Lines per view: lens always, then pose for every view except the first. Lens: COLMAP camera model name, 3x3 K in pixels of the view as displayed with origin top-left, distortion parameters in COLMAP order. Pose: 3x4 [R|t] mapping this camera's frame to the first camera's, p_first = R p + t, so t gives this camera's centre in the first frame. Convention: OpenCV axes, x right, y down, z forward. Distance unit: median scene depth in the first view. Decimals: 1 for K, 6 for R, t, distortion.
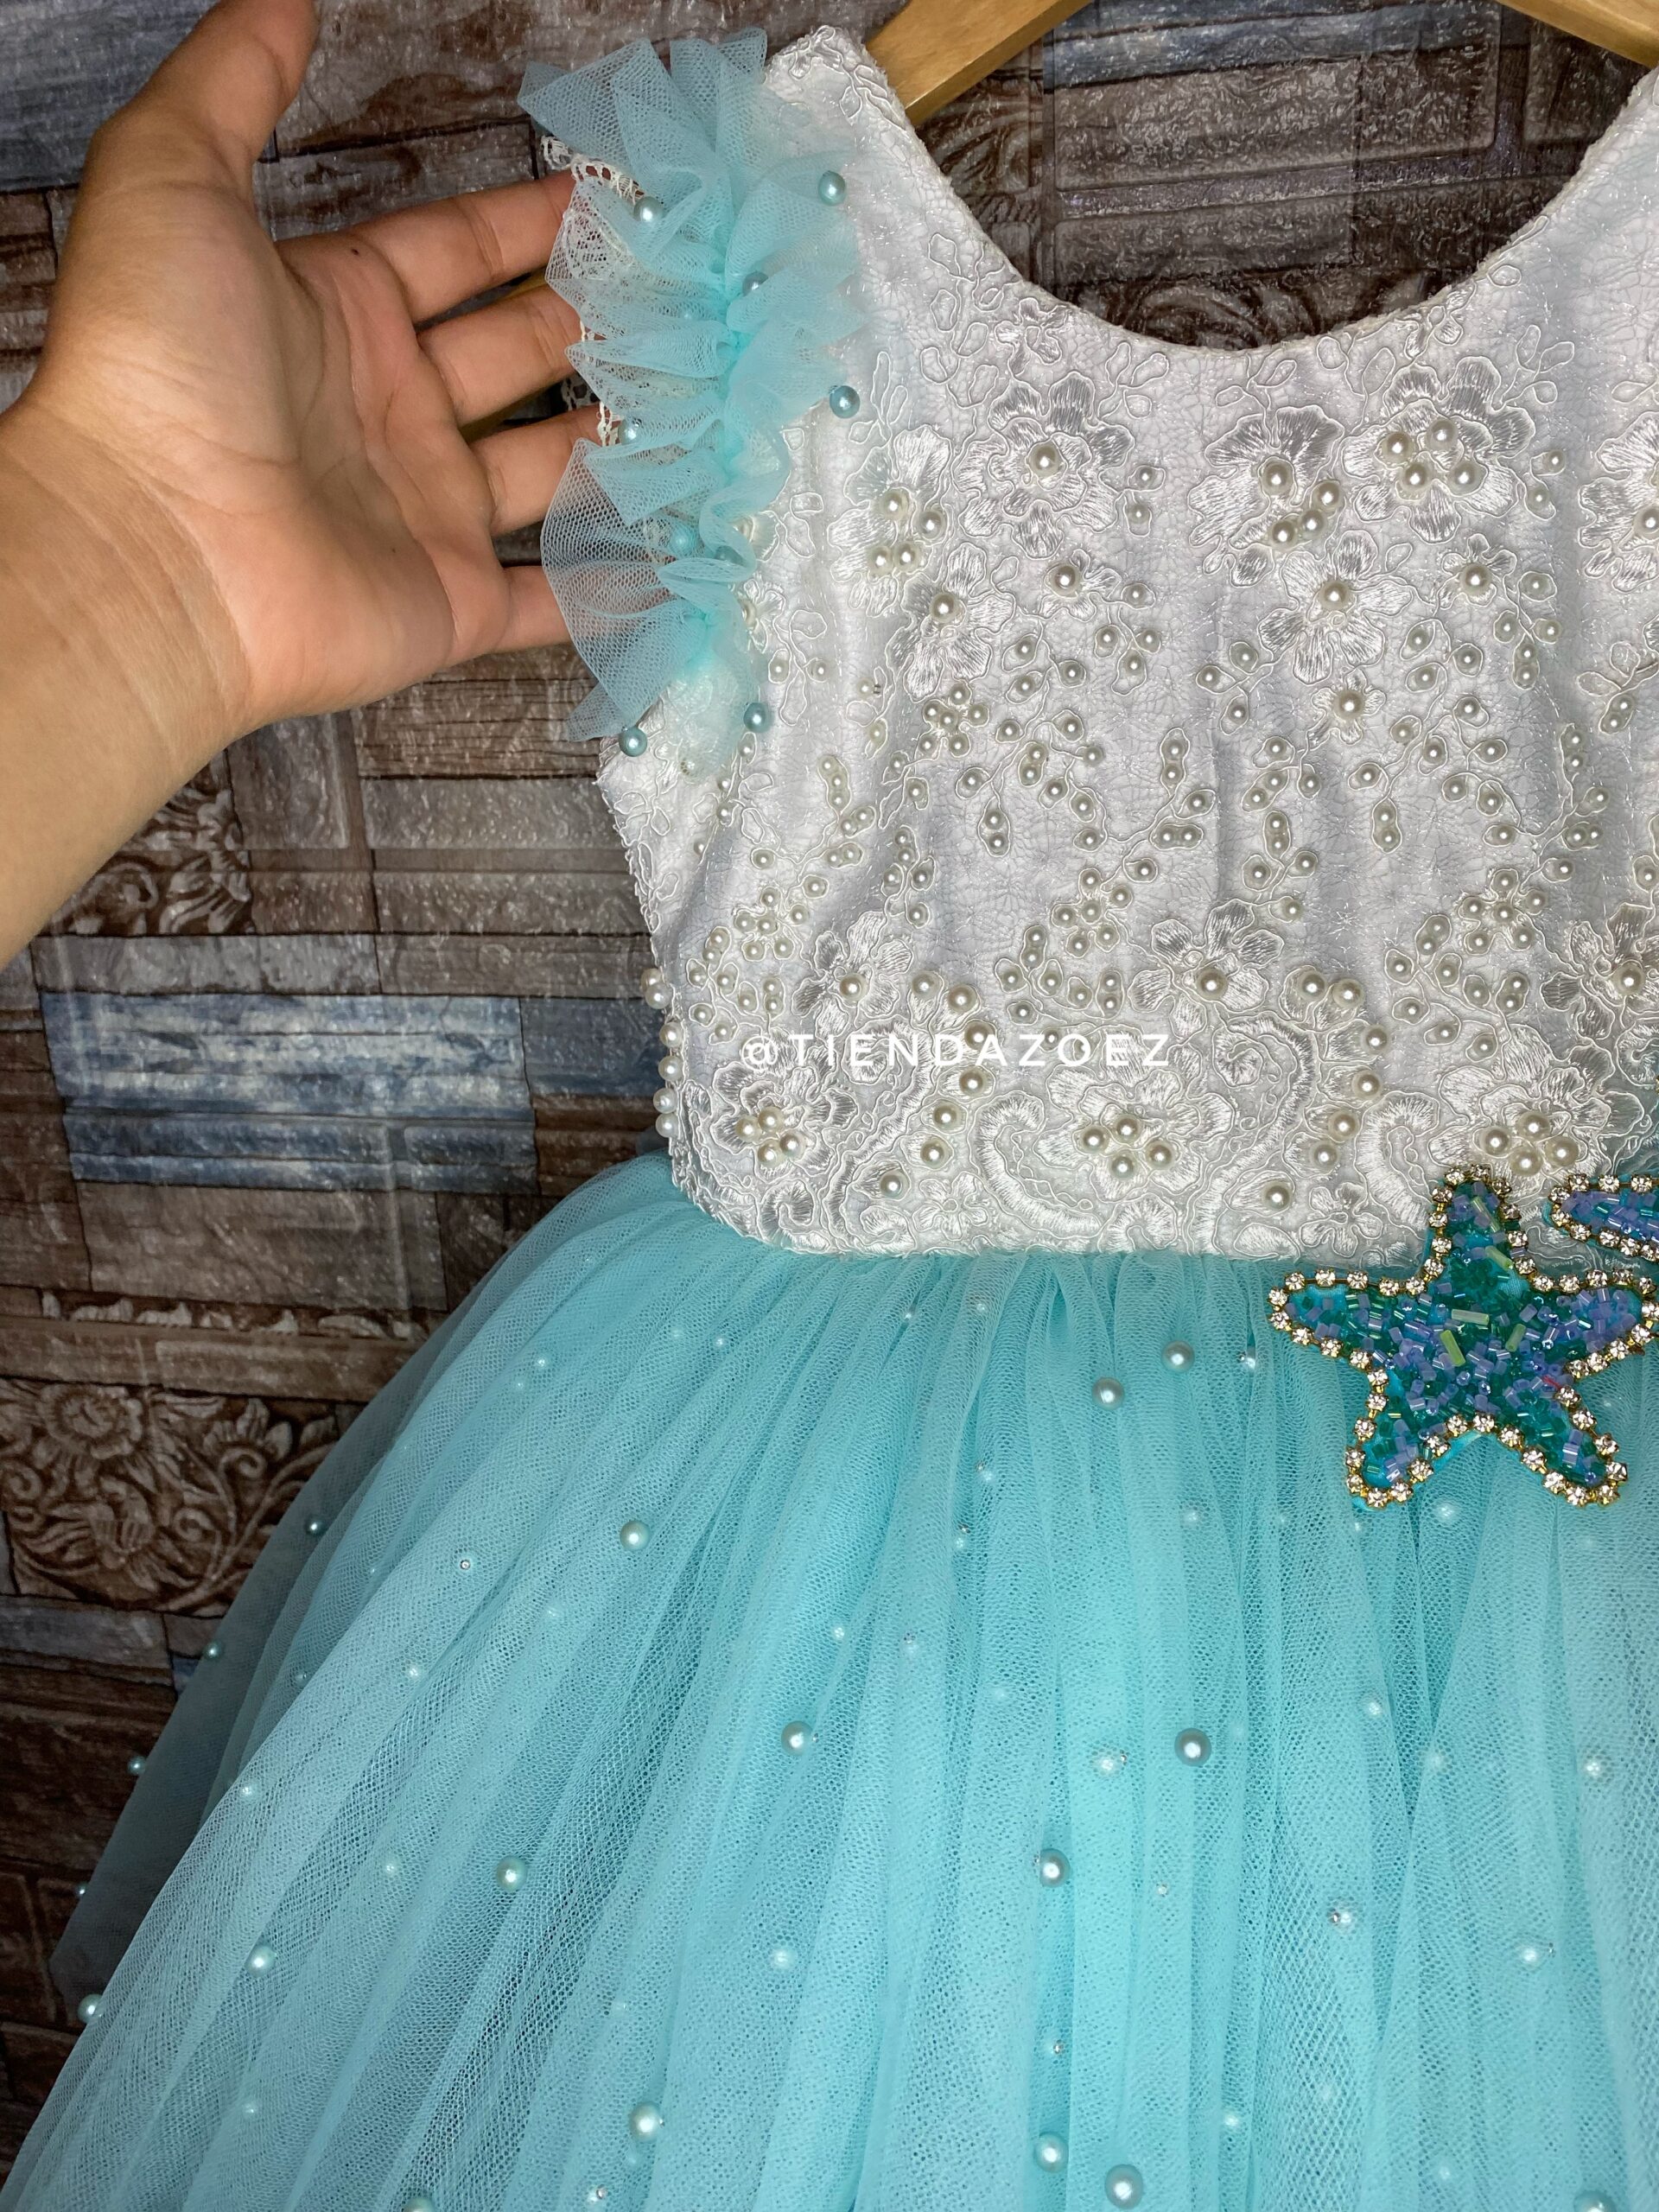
lens RADIAL K [[1659.0, 0, 859.2], [0, 1659.0, 1081.9], [0, 0, 1]] dist [0.006965, -0.010251]
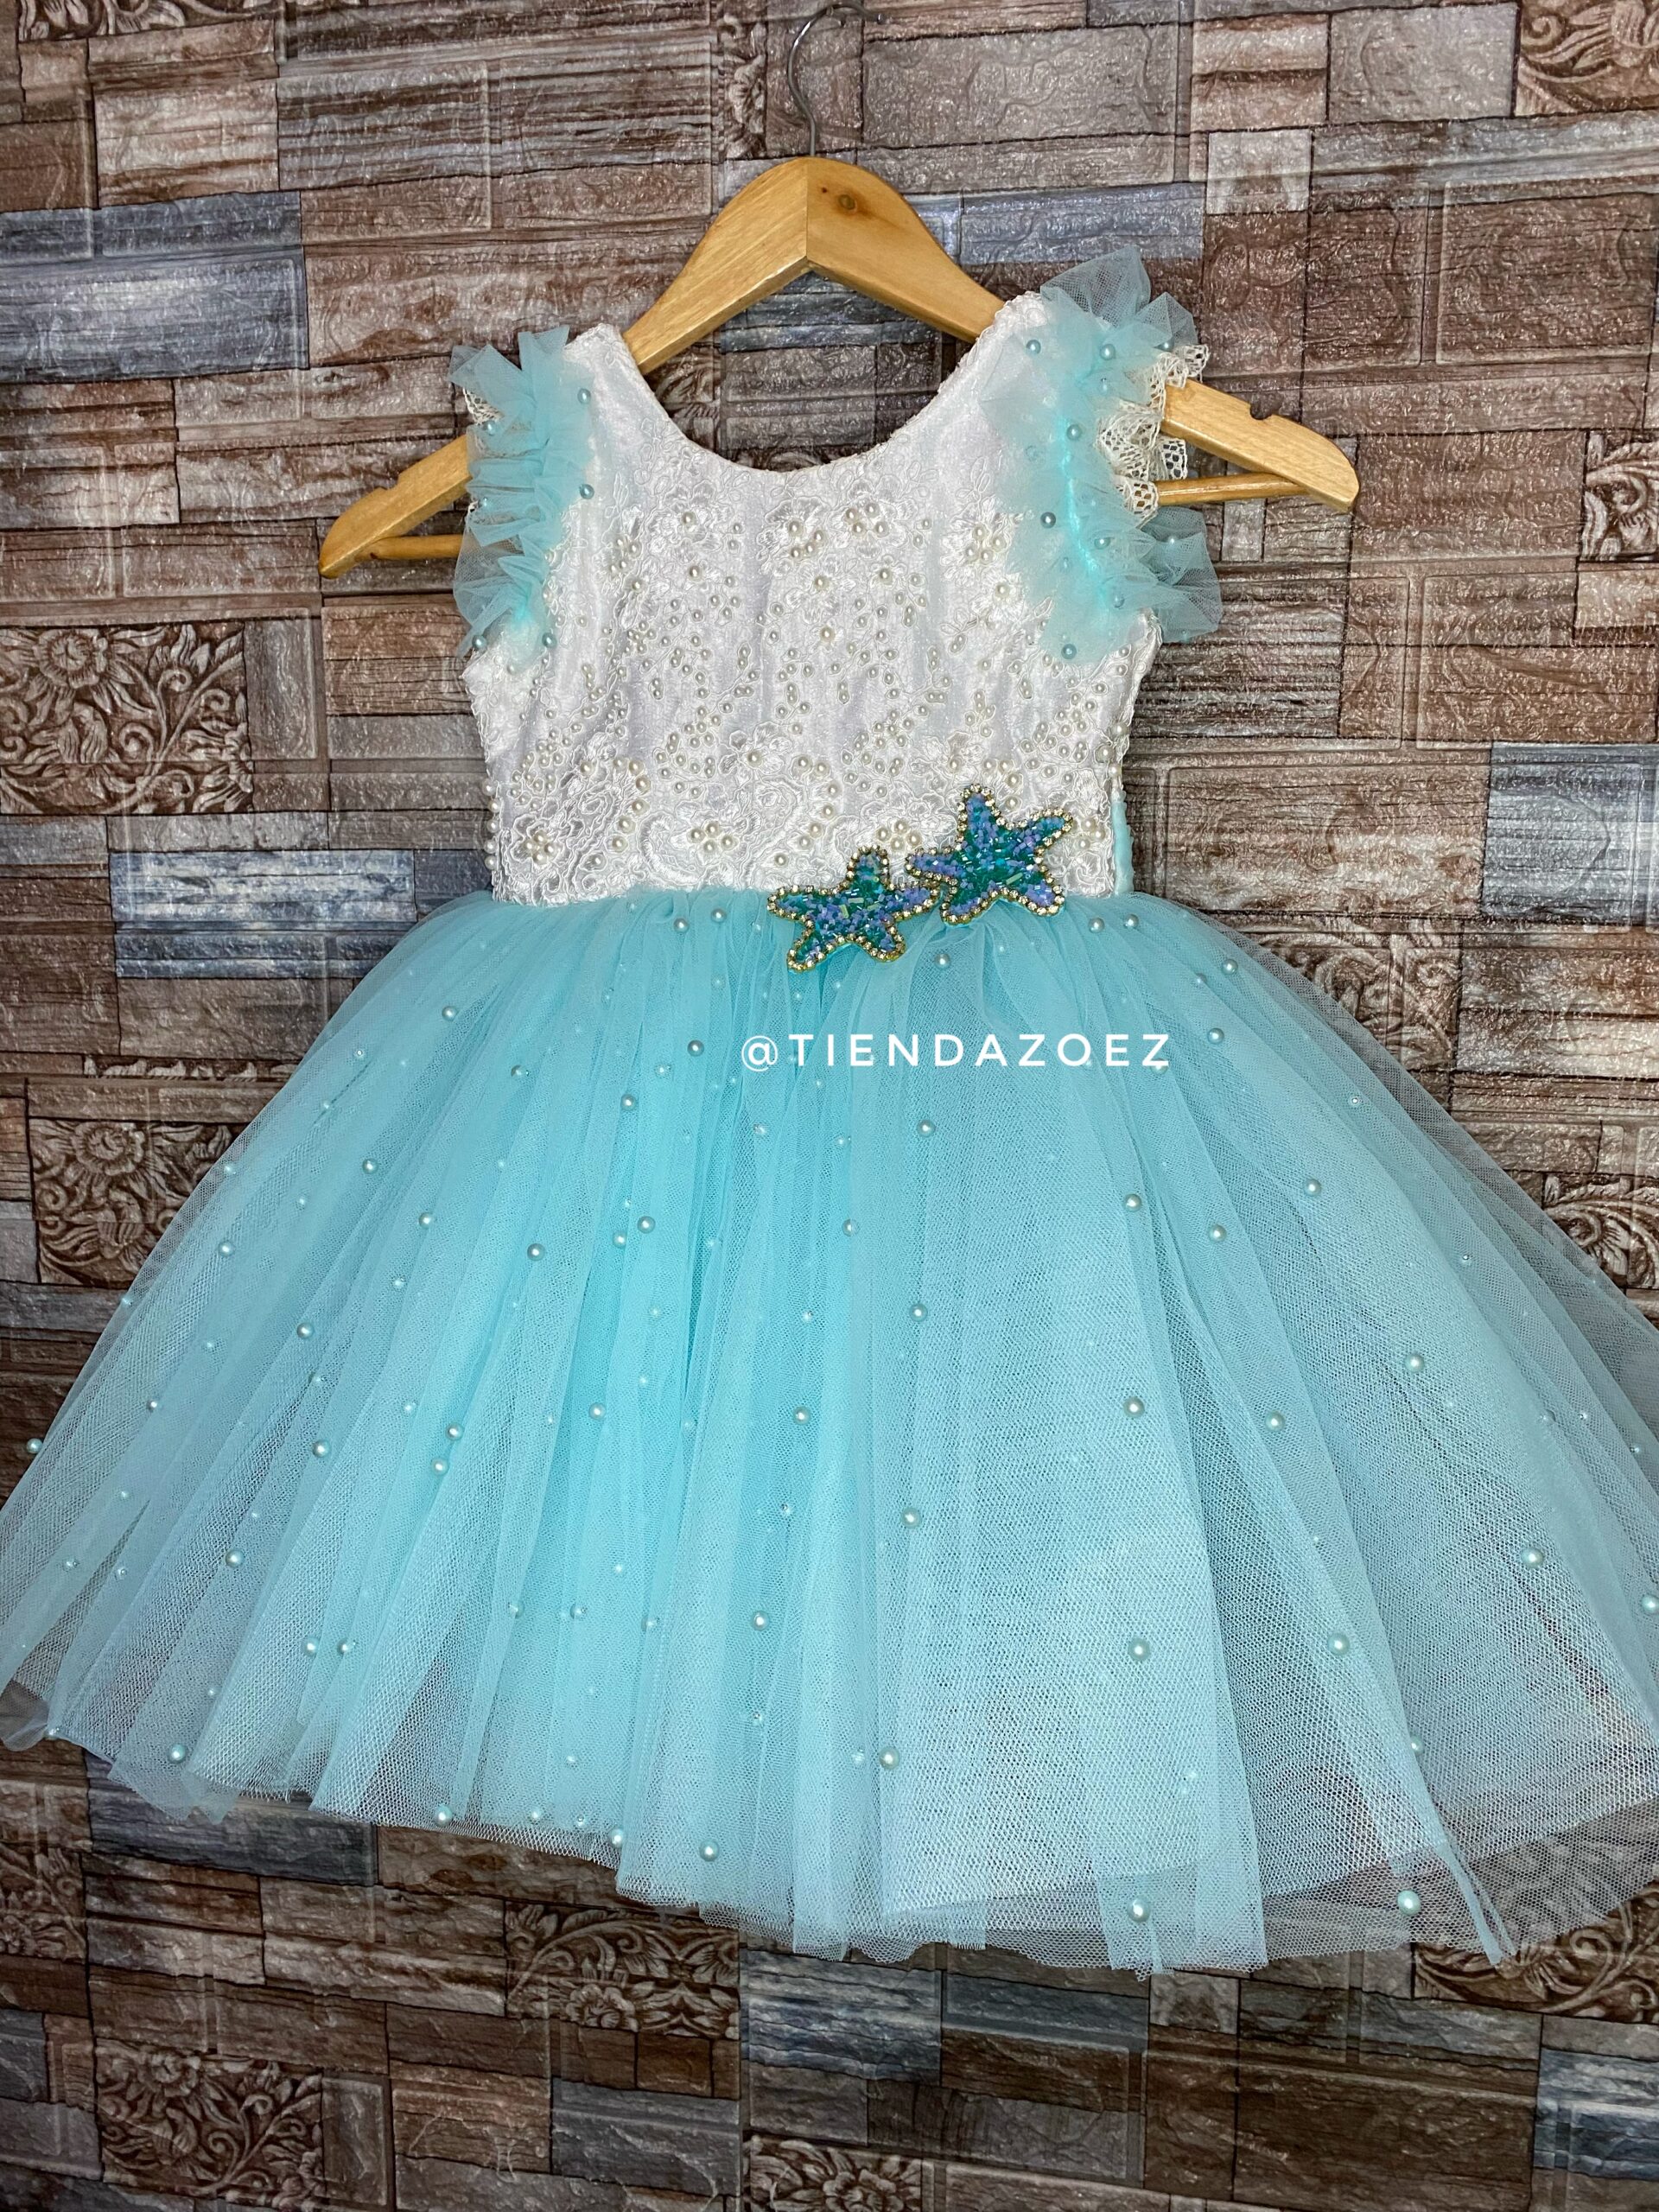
lens RADIAL K [[1717.7, 0, 829.3], [0, 1717.7, 1109.5], [0, 0, 1]] dist [0.008846, -0.007521]
pose [[0.998509, 0.034103, 0.042619, 0.141690], [-0.027693, 0.989357, -0.142851, 0.430415], [-0.047037, 0.141458, 0.988826, -0.666197]]
